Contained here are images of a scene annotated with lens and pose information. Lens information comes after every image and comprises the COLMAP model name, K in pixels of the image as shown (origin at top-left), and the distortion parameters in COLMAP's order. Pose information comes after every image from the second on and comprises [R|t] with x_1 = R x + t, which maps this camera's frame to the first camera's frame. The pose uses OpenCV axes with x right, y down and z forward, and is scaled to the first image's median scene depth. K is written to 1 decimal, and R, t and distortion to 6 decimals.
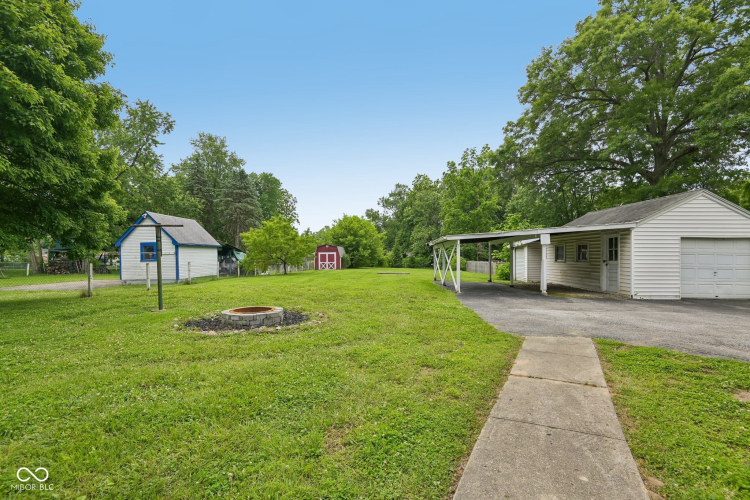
lens RADIAL K [[350.3, 0, 372.2], [0, 350.3, 260.0], [0, 0, 1]] dist [-0.016292, -0.000612]
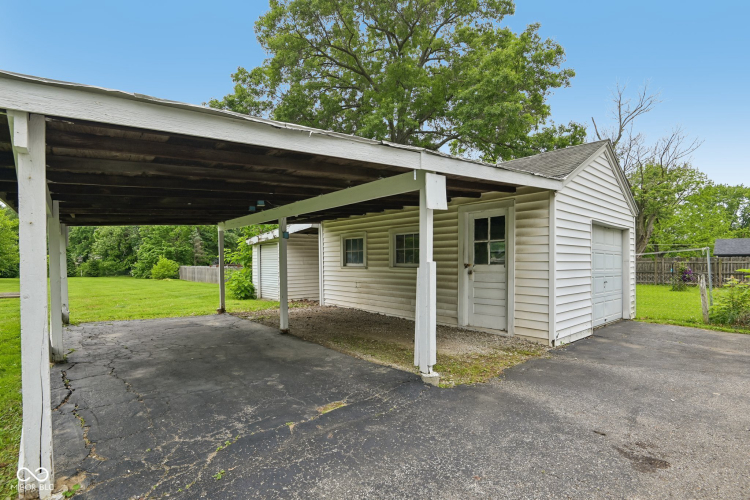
lens RADIAL K [[350.3, 0, 372.2], [0, 350.3, 260.0], [0, 0, 1]] dist [-0.016292, -0.000612]
pose [[0.724055, -0.009666, 0.689674, 0.122536], [0.014832, 0.999889, -0.001559, -0.003380], [-0.689582, 0.011358, 0.724118, 0.396787]]
